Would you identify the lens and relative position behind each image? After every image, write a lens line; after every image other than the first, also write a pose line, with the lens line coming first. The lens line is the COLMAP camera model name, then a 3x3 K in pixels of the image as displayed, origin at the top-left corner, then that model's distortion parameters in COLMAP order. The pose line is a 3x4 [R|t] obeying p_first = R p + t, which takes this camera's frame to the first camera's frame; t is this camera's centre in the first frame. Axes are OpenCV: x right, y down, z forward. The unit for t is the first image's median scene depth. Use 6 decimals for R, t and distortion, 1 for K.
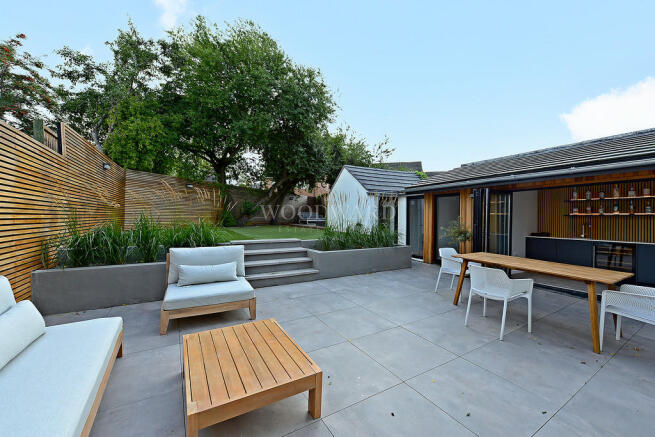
lens RADIAL K [[259.1, 0, 328.7], [0, 259.1, 216.8], [0, 0, 1]] dist [-0.012313, -0.000399]
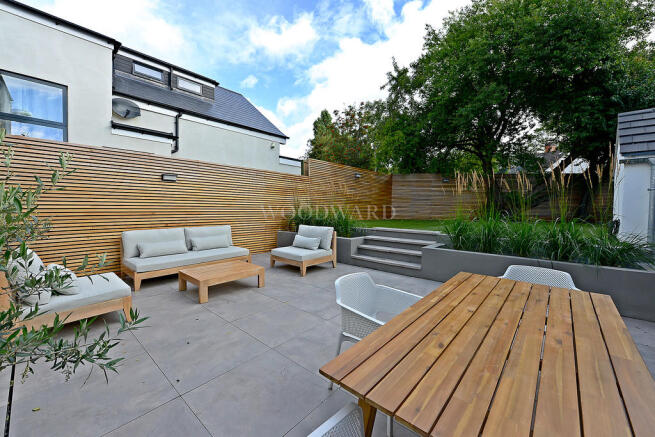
lens RADIAL K [[259.1, 0, 328.2], [0, 259.1, 218.0], [0, 0, 1]] dist [-0.012313, -0.000399]
pose [[0.300655, 0.029535, -0.953276, 1.379255], [-0.007057, 0.999562, 0.028743, 0.032835], [0.953707, -0.001914, 0.300732, 0.862331]]
